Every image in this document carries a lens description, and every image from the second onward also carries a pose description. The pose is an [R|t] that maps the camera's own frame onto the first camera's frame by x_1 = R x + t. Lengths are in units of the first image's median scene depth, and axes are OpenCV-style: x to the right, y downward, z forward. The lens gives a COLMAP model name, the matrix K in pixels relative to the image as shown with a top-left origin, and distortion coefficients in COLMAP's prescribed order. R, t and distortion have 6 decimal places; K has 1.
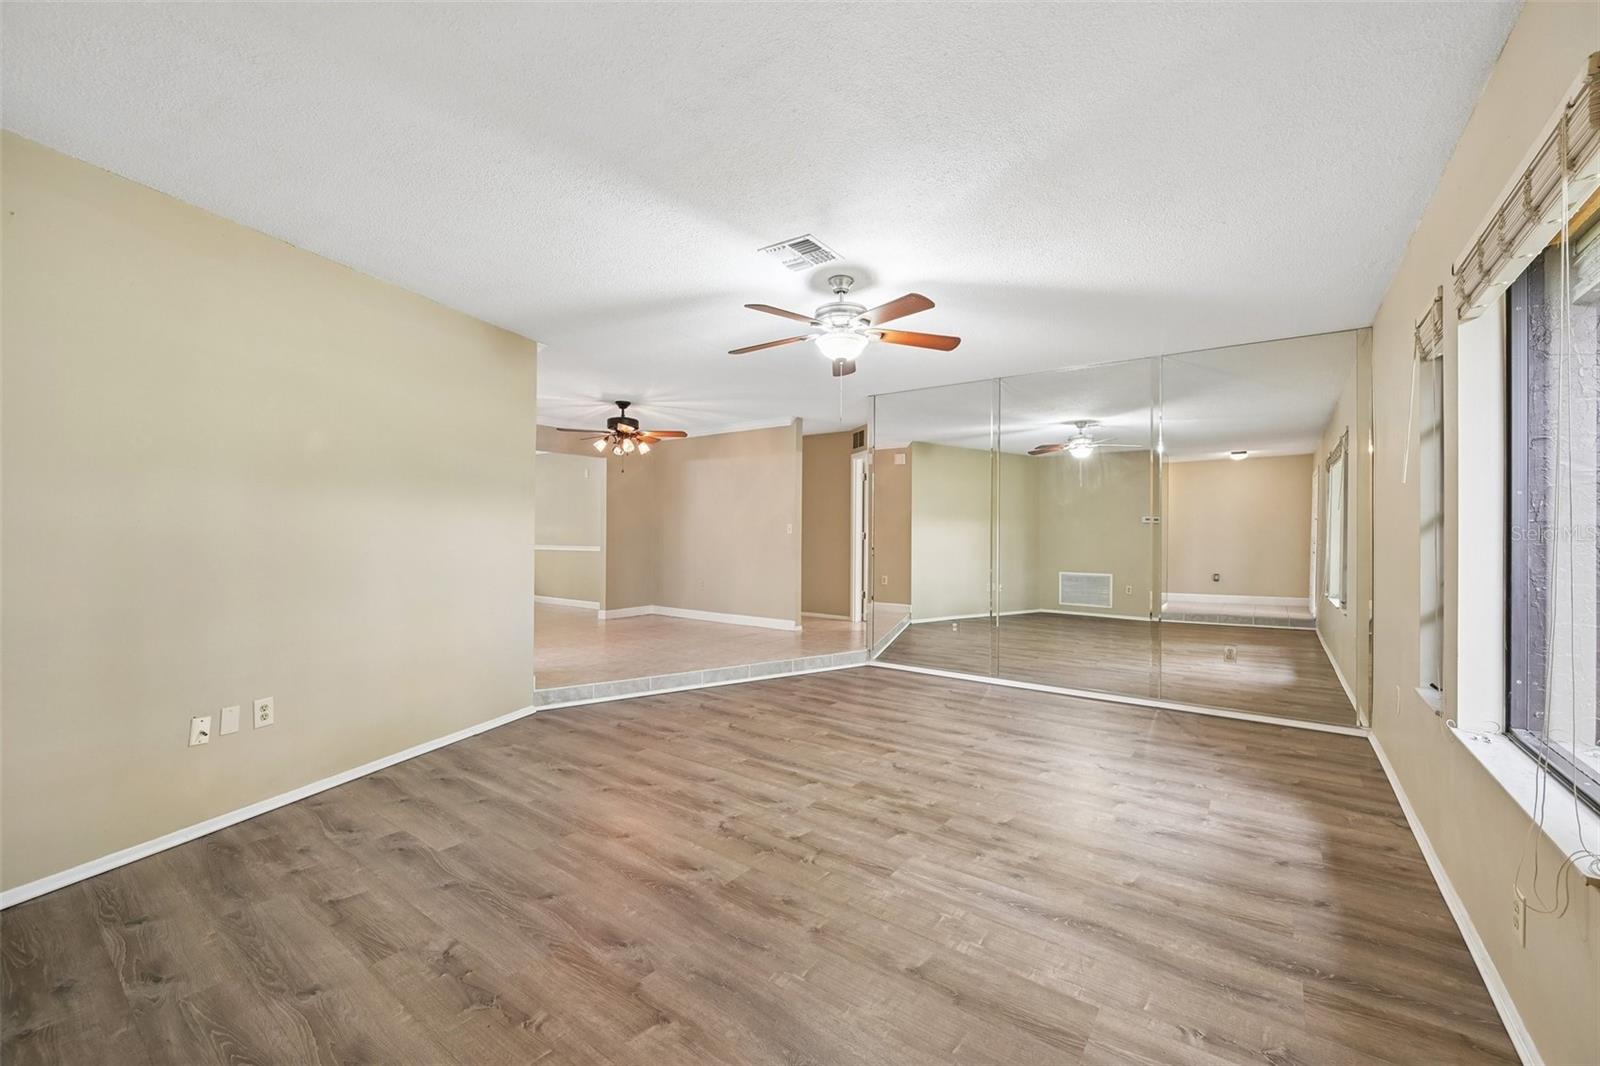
lens RADIAL K [[635.8, 0, 797.8], [0, 635.8, 530.6], [0, 0, 1]] dist [0.000020, -0.000132]
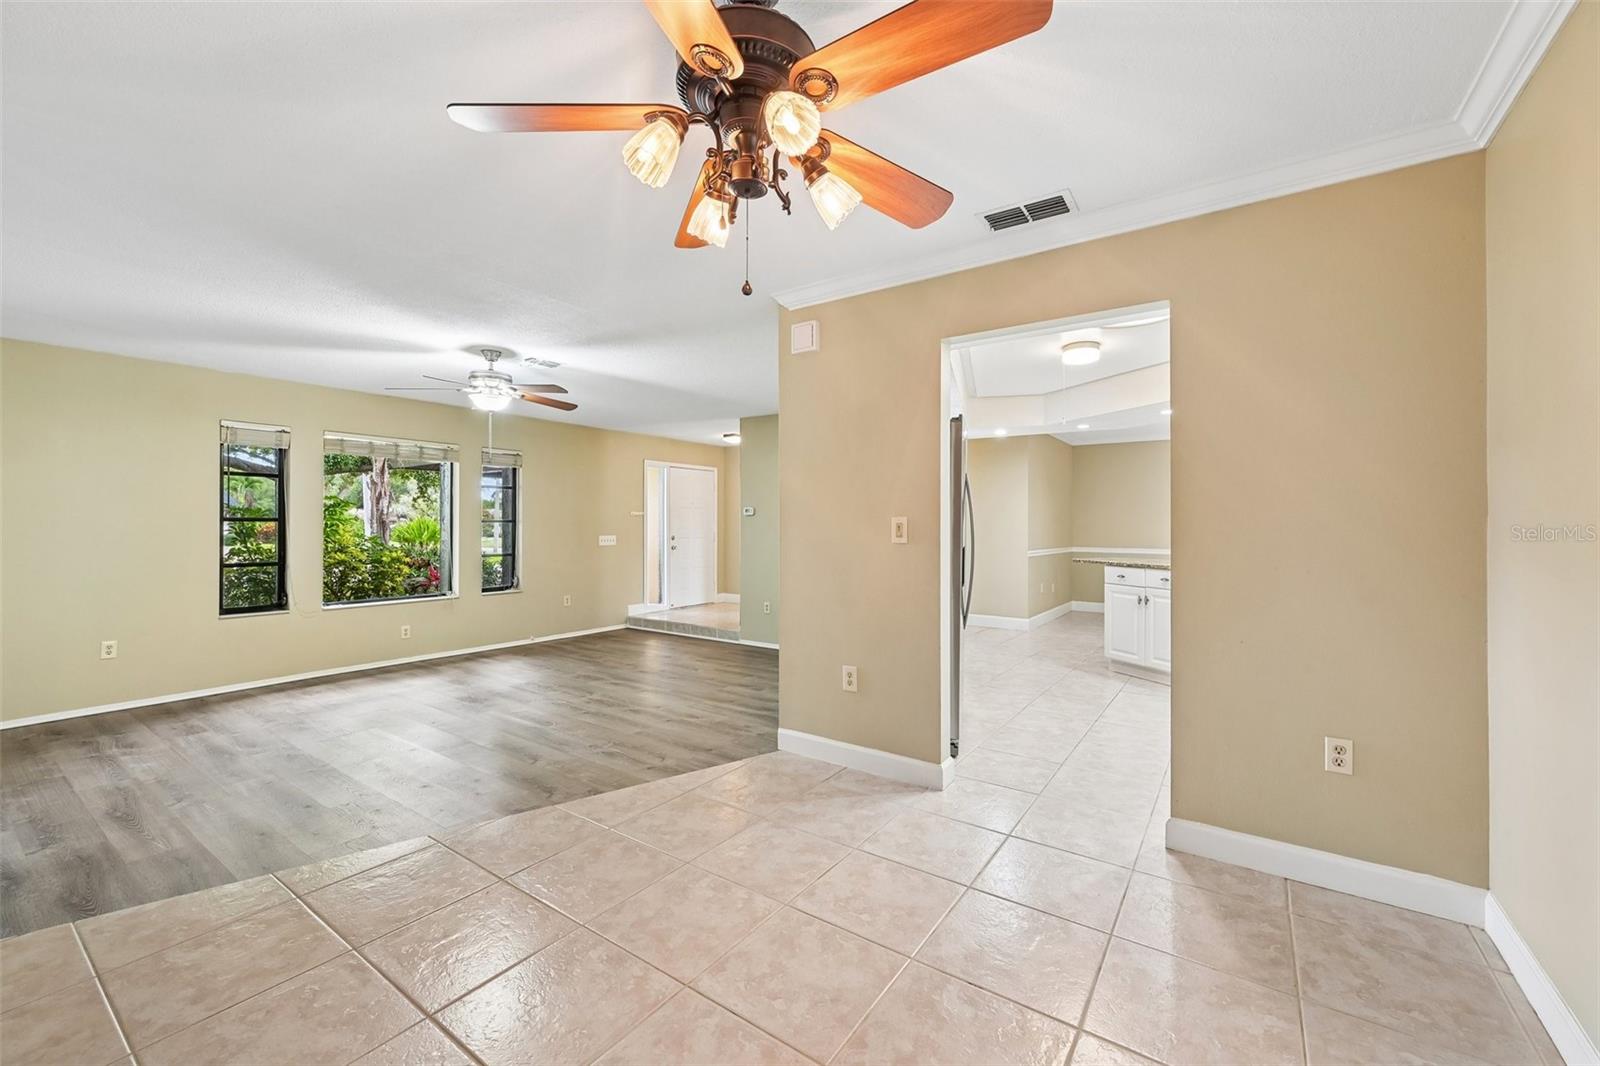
lens RADIAL K [[638.0, 0, 807.3], [0, 638.0, 525.0], [0, 0, 1]] dist [-0.000362, 0.000321]
pose [[-0.999420, -0.006725, -0.033380, -0.595782], [-0.006520, 0.999959, -0.006233, -0.021490], [0.033421, -0.006011, -0.999423, 2.510208]]
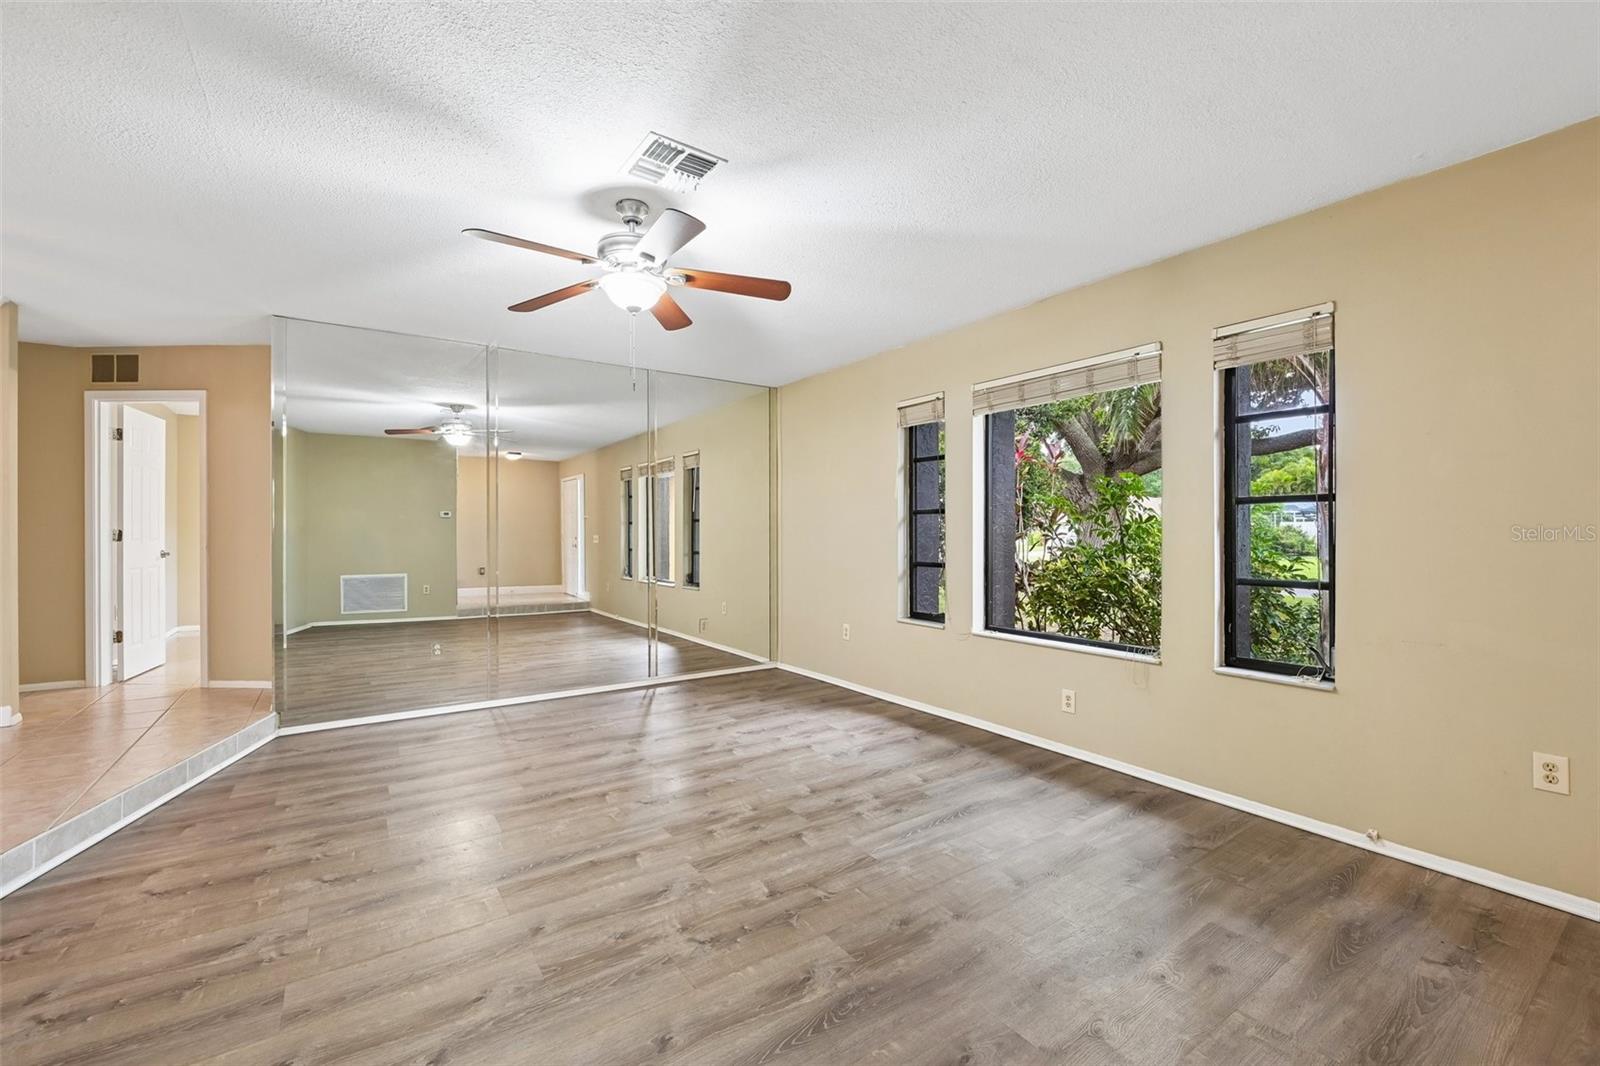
lens RADIAL K [[661.1, 0, 795.0], [0, 661.1, 535.3], [0, 0, 1]] dist [0.000254, -0.000798]
pose [[0.328206, -0.008837, 0.944565, -0.672968], [-0.003091, 0.999941, 0.010429, 0.002950], [-0.944601, -0.006343, 0.328160, 0.573045]]
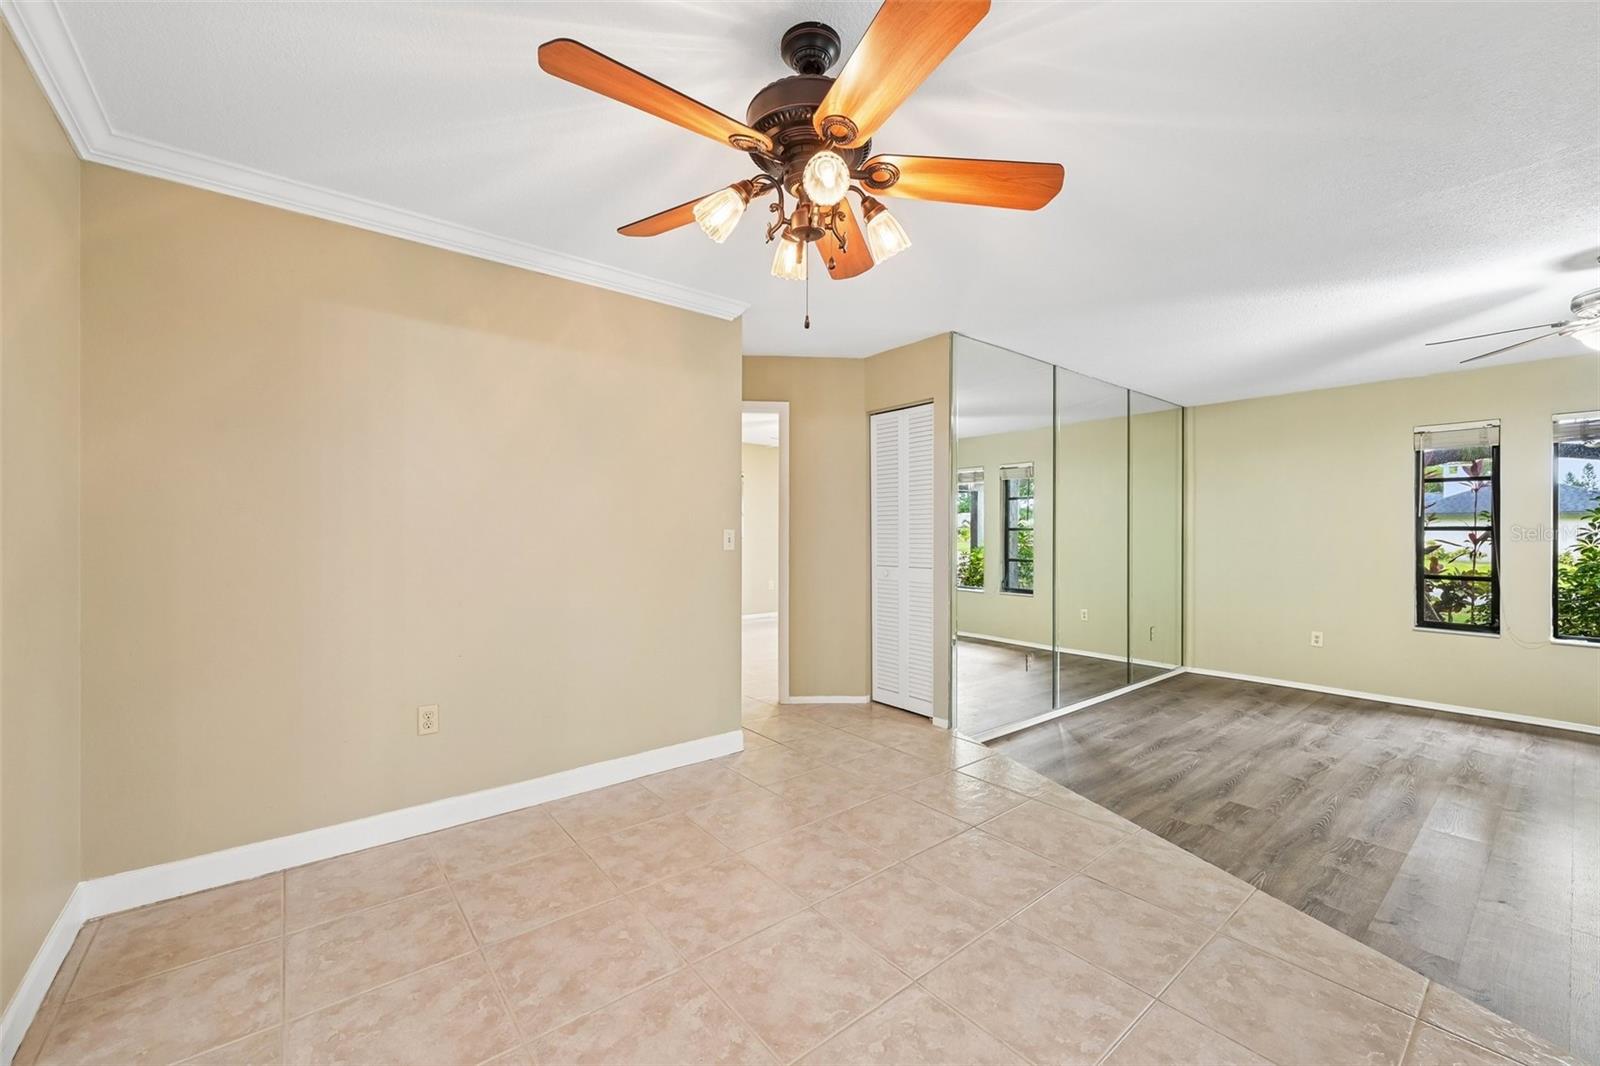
lens RADIAL K [[635.8, 0, 797.8], [0, 635.8, 530.6], [0, 0, 1]] dist [0.000020, -0.000132]
pose [[0.250146, -0.002512, 0.968205, -1.067688], [-0.008238, 0.999955, 0.004723, -0.025689], [-0.968173, -0.009158, 0.250115, 1.932985]]
